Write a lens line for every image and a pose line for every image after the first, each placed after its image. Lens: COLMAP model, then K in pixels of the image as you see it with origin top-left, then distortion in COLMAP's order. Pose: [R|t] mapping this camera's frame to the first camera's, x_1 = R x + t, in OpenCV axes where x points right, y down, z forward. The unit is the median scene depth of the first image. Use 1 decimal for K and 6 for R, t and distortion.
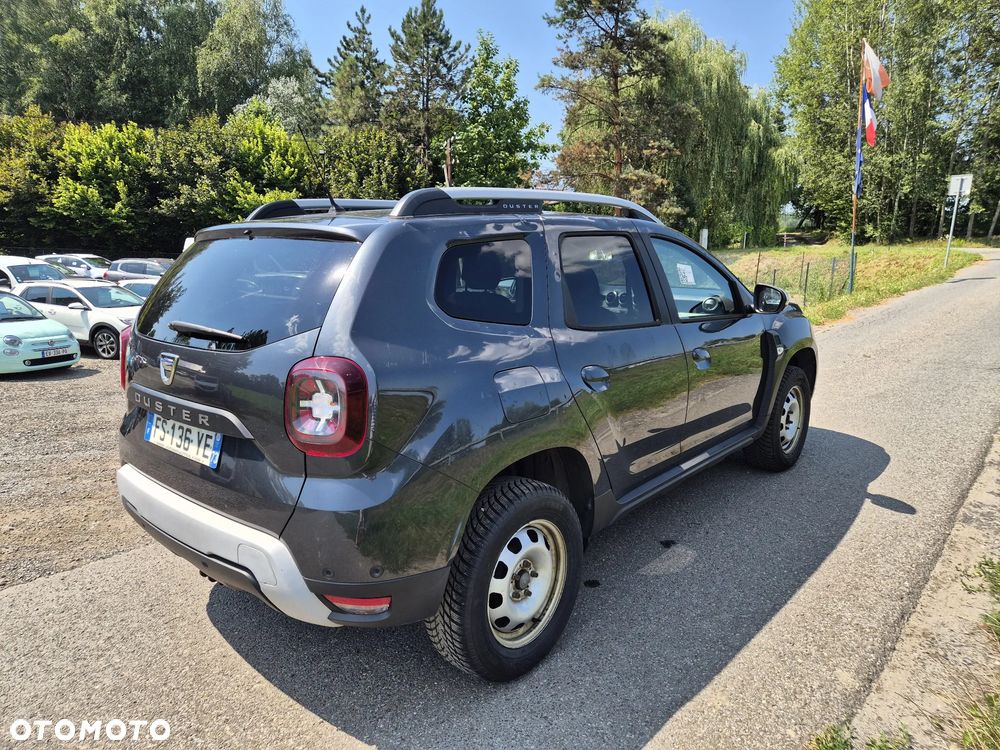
lens RADIAL K [[664.6, 0, 496.6], [0, 664.6, 383.6], [0, 0, 1]] dist [0.081392, -0.069396]
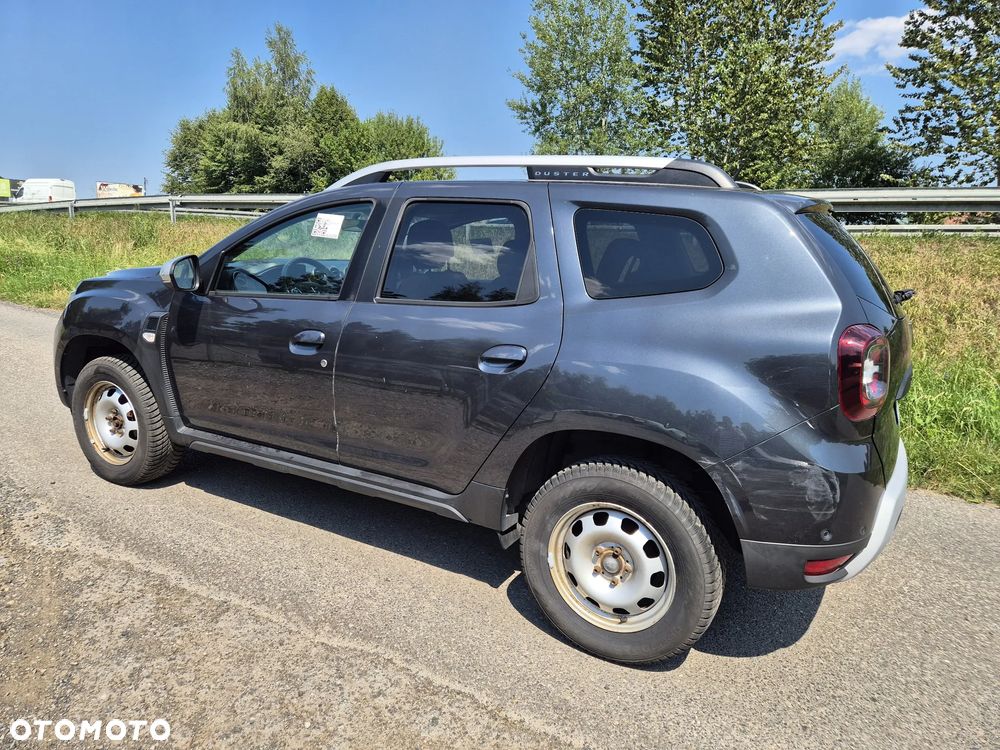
lens RADIAL K [[664.6, 0, 494.0], [0, 664.6, 377.3], [0, 0, 1]] dist [0.081392, -0.069396]
pose [[-0.211974, -0.204852, 0.955564, -0.101752], [0.164583, 0.956335, 0.241527, -0.024206], [-0.963317, 0.208467, -0.169003, 0.133009]]
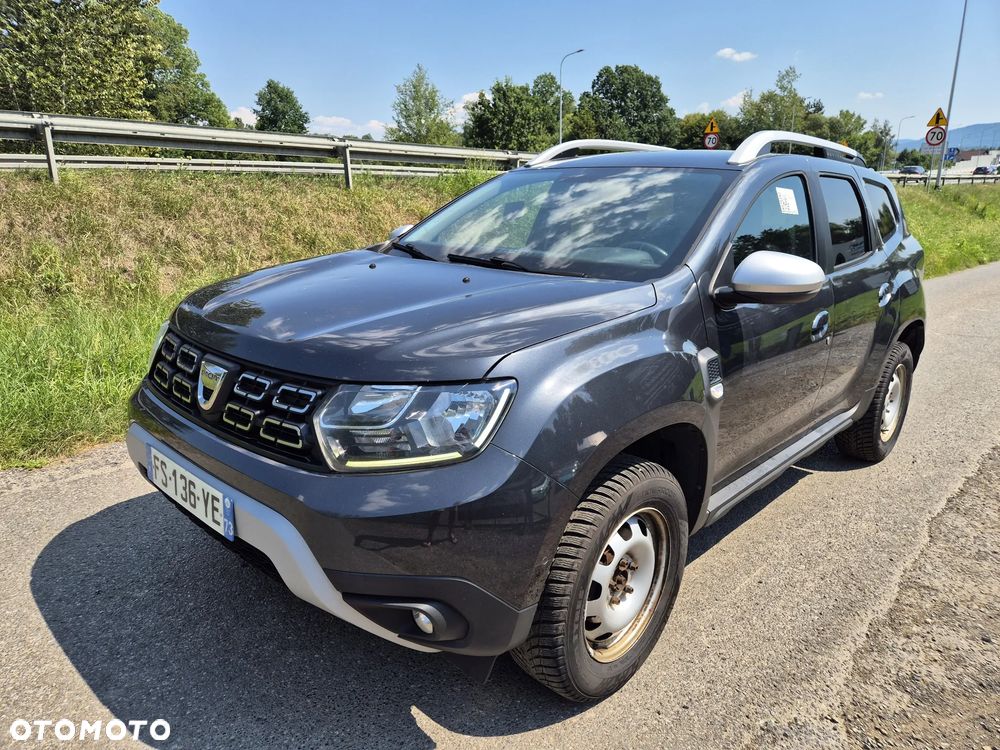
lens RADIAL K [[664.6, 0, 491.1], [0, 664.6, 379.8], [0, 0, 1]] dist [0.081392, -0.069396]
pose [[-0.999063, -0.028193, 0.032845, 0.029889], [-0.010021, 0.888836, 0.458116, -0.044475], [-0.042109, 0.457358, -0.888285, 0.223779]]
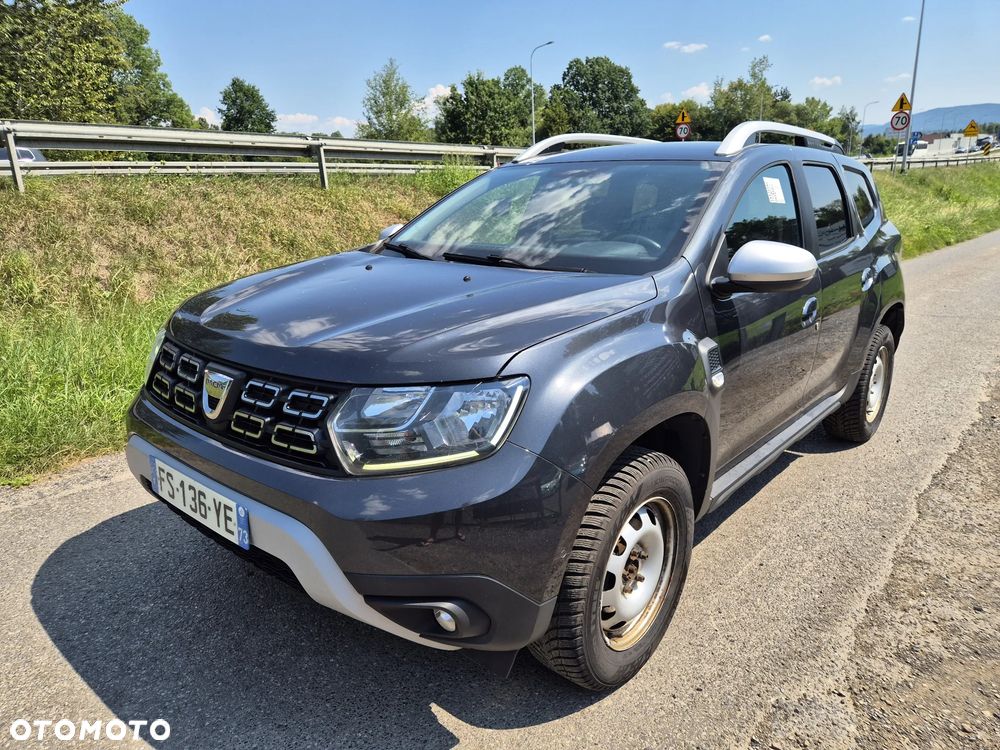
lens RADIAL K [[664.6, 0, 499.8], [0, 664.6, 387.2], [0, 0, 1]] dist [0.081392, -0.069396]
pose [[-0.999919, 0.010212, -0.007603, 0.032191], [0.005404, 0.881157, 0.472793, -0.044706], [0.011528, 0.472713, -0.881141, 0.223971]]
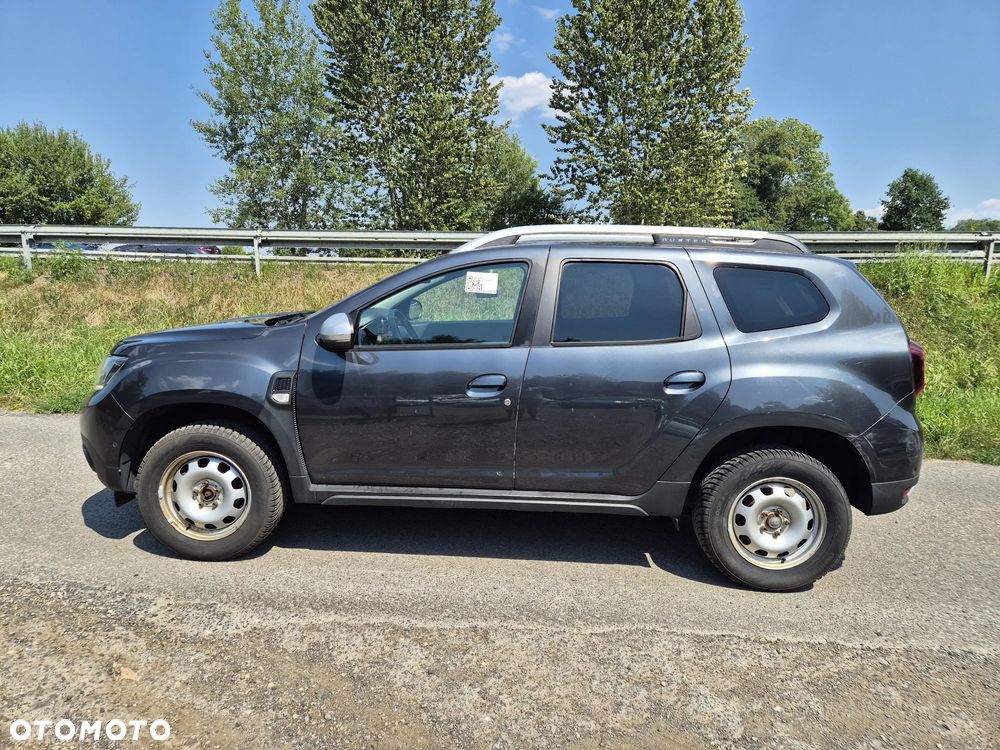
lens RADIAL K [[664.6, 0, 494.2], [0, 664.6, 382.3], [0, 0, 1]] dist [0.081392, -0.069396]
pose [[-0.628633, -0.133080, 0.766231, -0.087411], [0.142144, 0.948992, 0.281441, -0.039820], [-0.764601, 0.285838, -0.577651, 0.198339]]
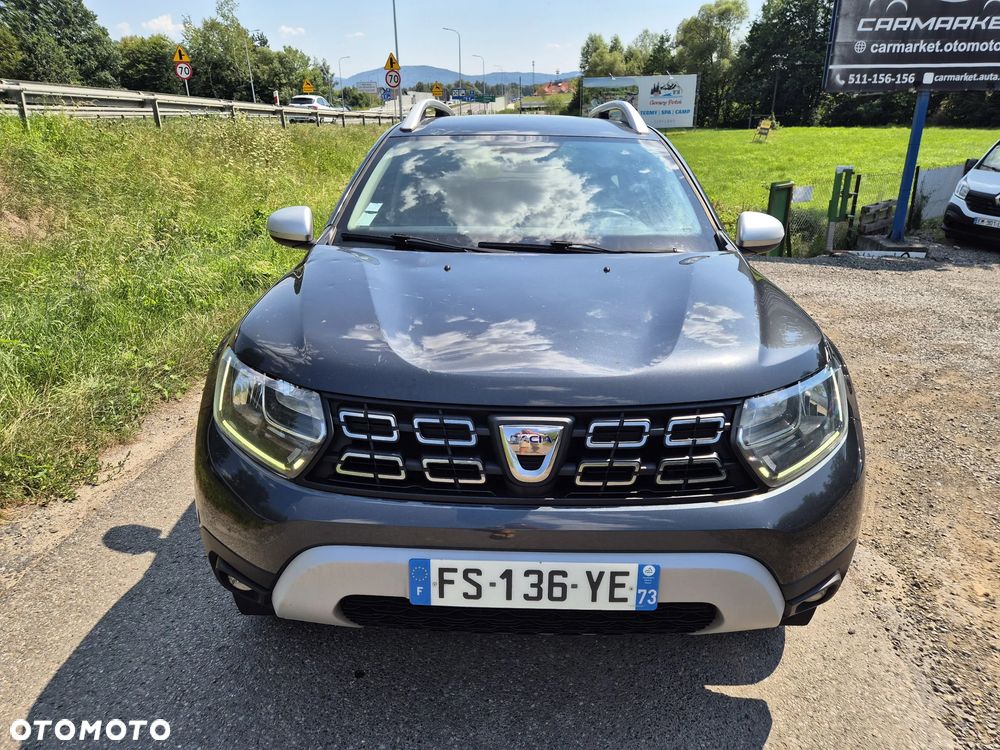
lens RADIAL K [[664.6, 0, 503.6], [0, 664.6, 377.0], [0, 0, 1]] dist [0.081392, -0.069396]
pose [[-0.760776, 0.216627, -0.611794, 0.084476], [-0.136723, 0.868004, 0.477364, -0.043113], [0.634450, 0.446814, -0.630739, 0.198628]]
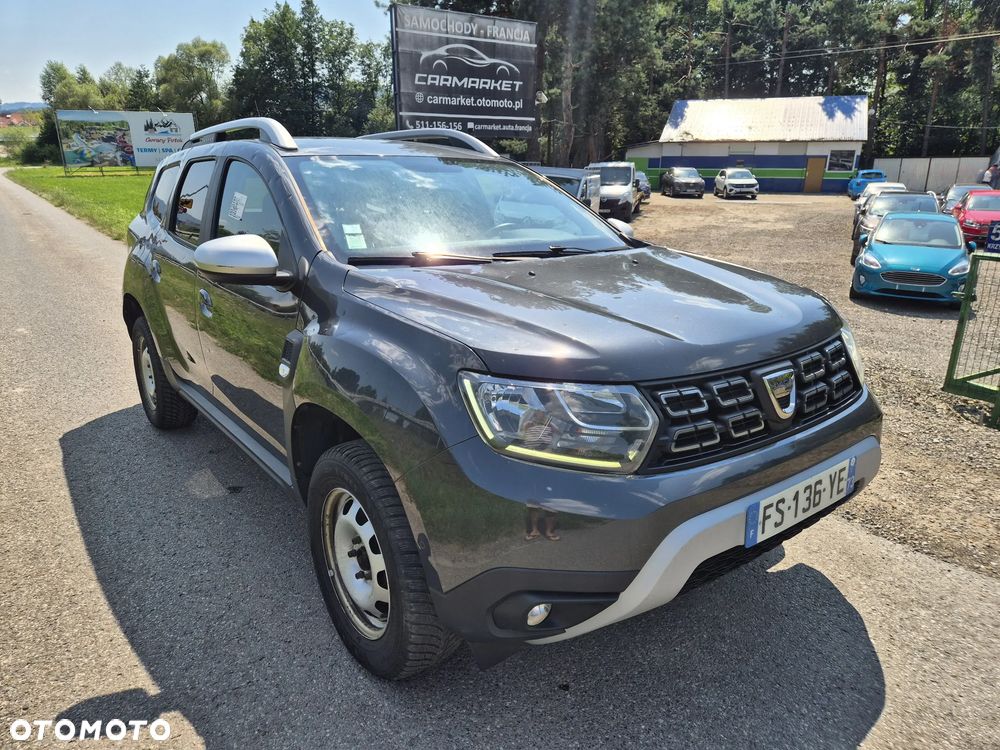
lens RADIAL K [[664.6, 0, 490.0], [0, 664.6, 378.8], [0, 0, 1]] dist [0.081392, -0.069396]
pose [[-0.198021, 0.284548, -0.937987, 0.113653], [-0.196112, 0.926087, 0.322340, -0.031601], [0.960379, 0.247781, -0.127582, 0.156603]]
